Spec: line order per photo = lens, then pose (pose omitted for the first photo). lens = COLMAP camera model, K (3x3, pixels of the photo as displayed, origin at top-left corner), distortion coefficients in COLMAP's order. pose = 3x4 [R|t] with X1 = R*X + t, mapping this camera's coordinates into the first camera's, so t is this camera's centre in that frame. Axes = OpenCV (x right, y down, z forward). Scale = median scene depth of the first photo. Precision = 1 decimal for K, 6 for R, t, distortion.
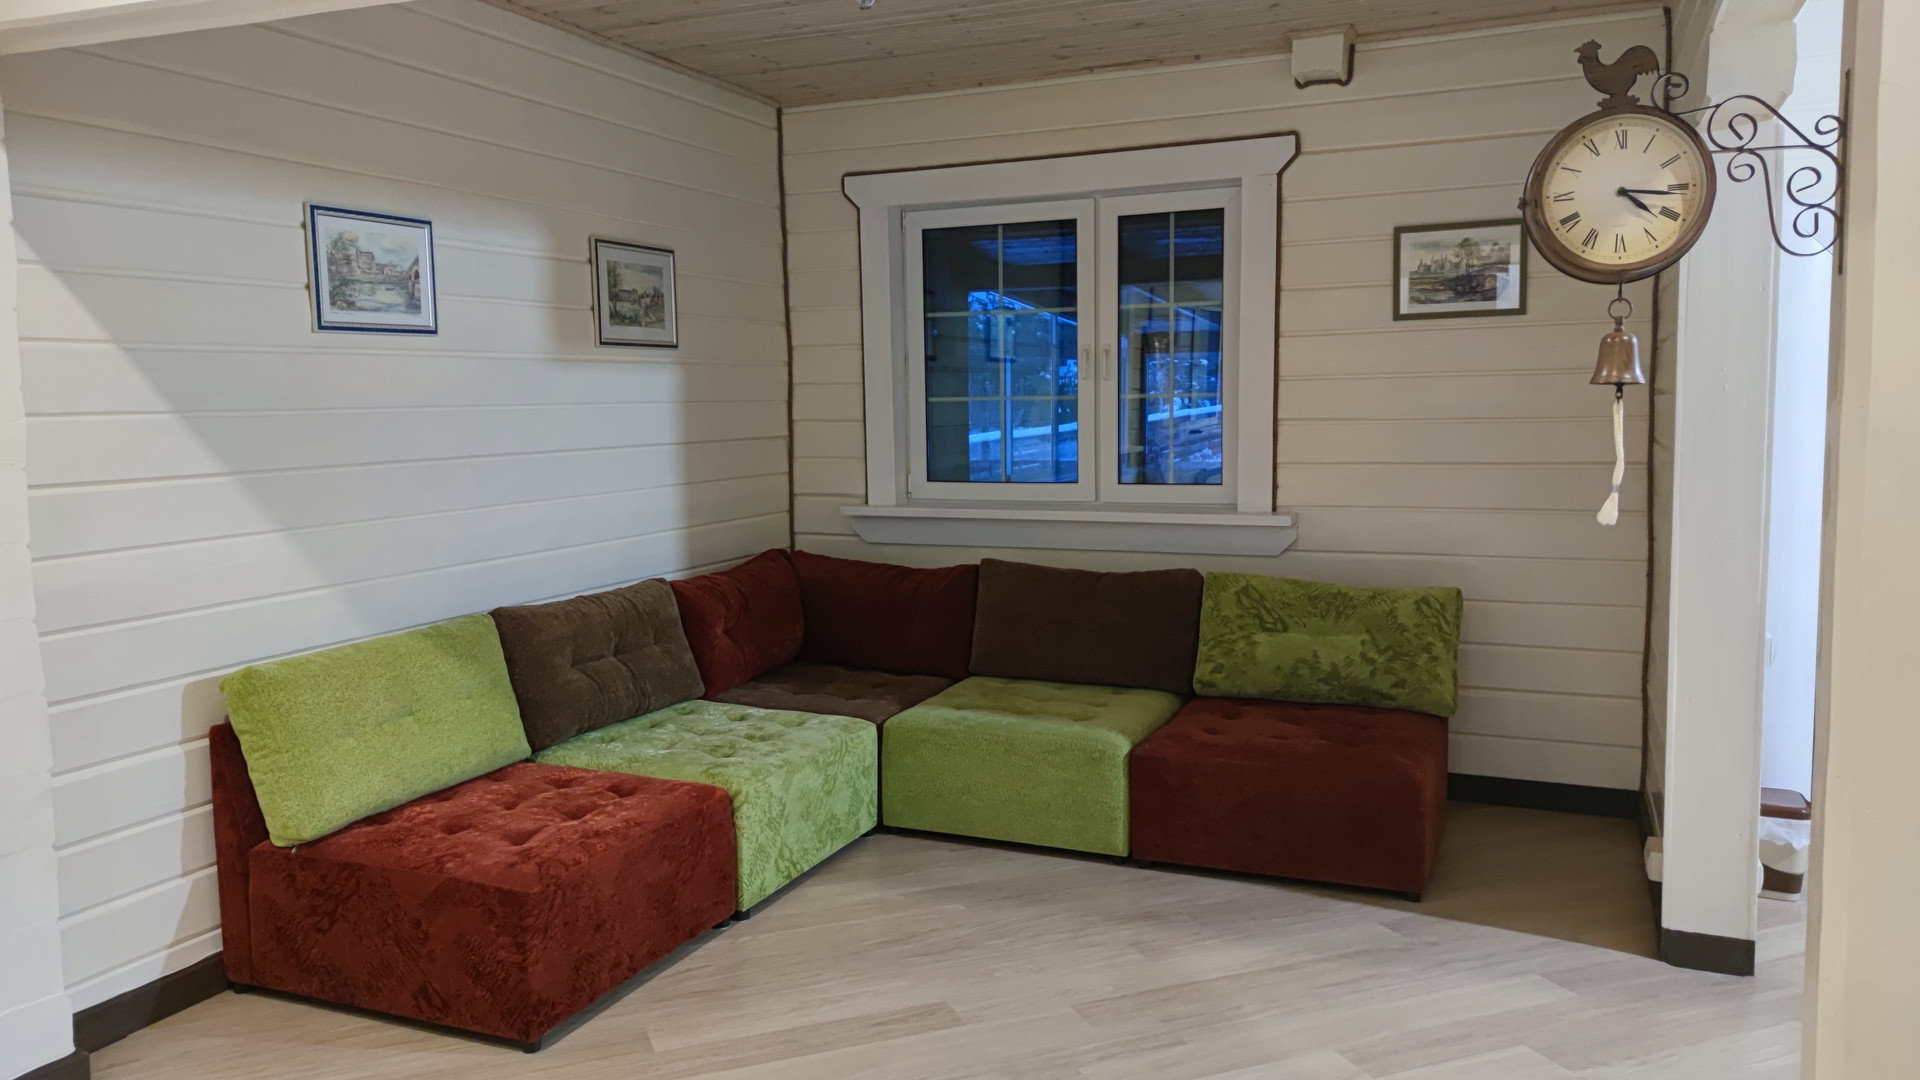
lens RADIAL K [[1379.8, 0, 960.0], [0, 1379.8, 540.0], [0, 0, 1]] dist [0.063900, -0.055352]
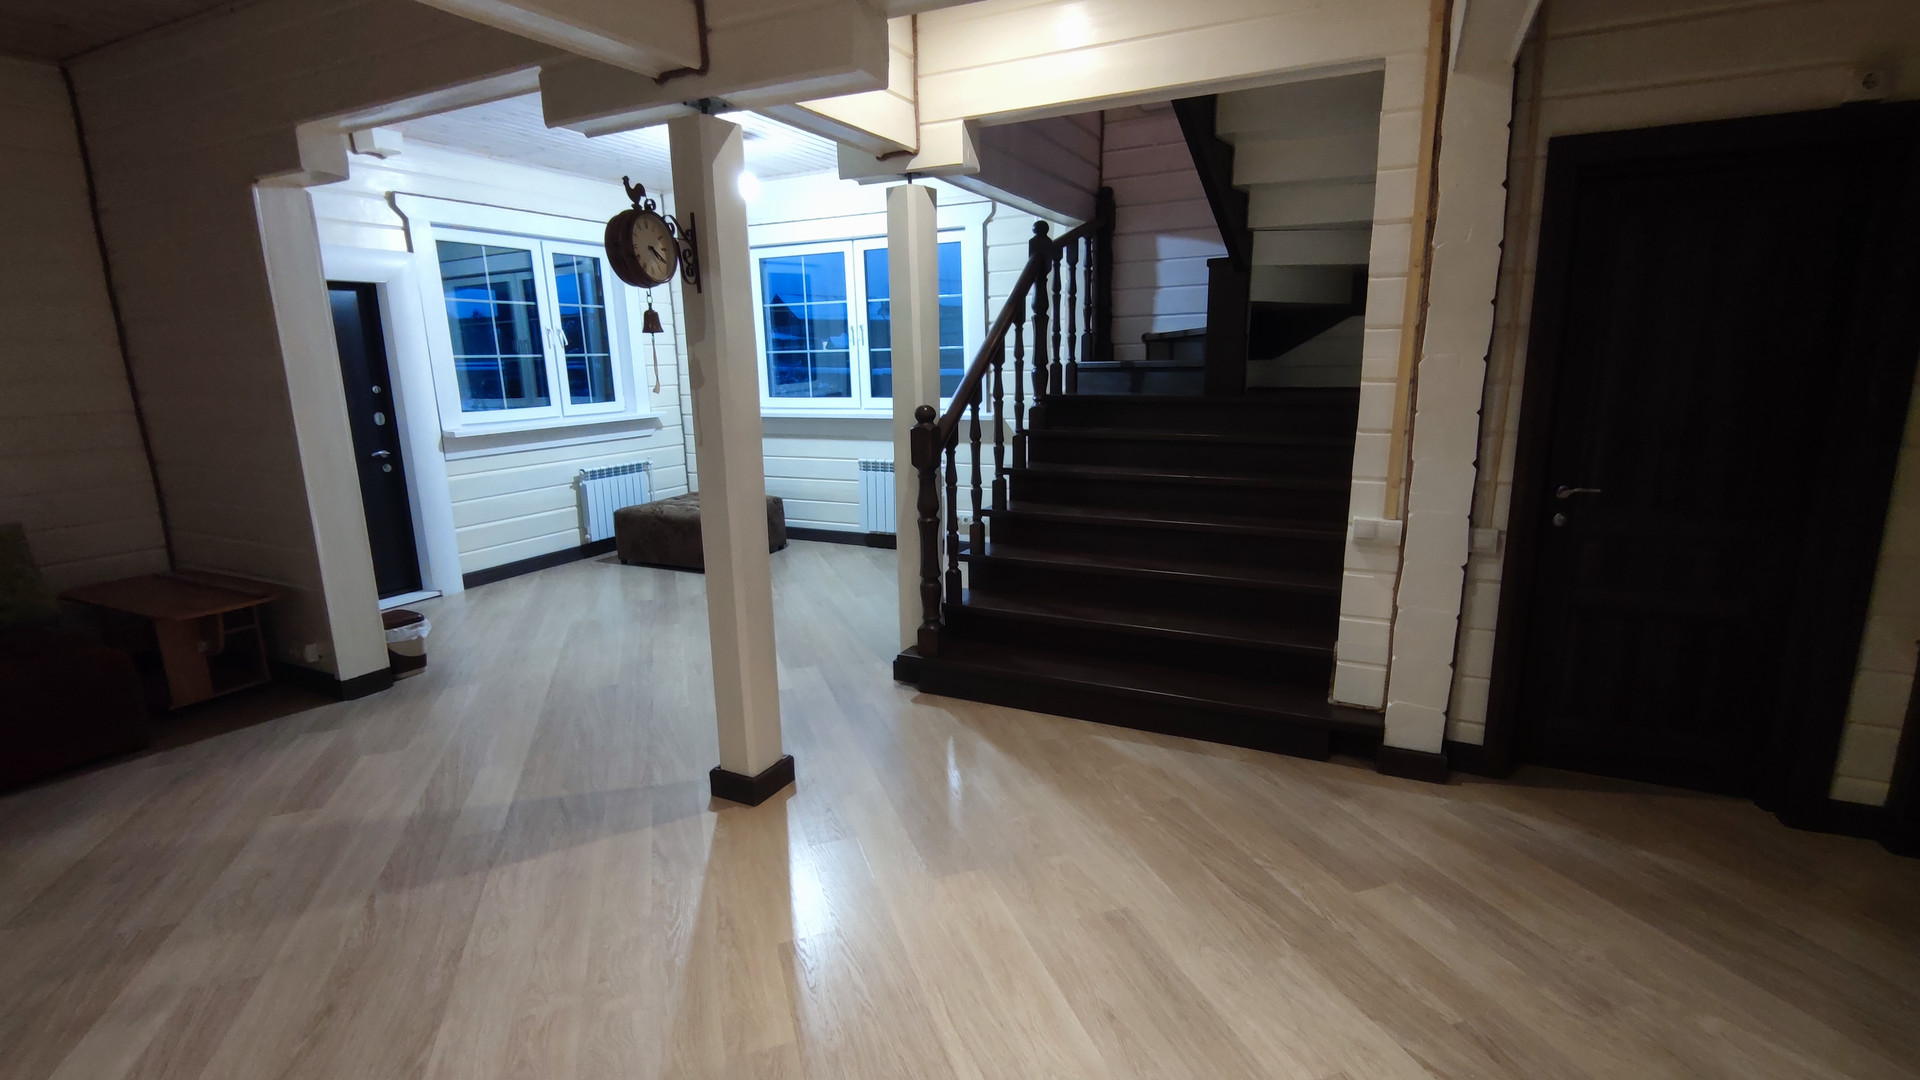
lens RADIAL K [[875.7, 0, 960.0], [0, 875.7, 540.0], [0, 0, 1]] dist [0.000018, 0.000001]
pose [[0.049721, -0.198014, 0.978937, -0.540883], [0.114443, 0.974823, 0.191369, -0.007500], [-0.992185, 0.102517, 0.071131, 0.197226]]
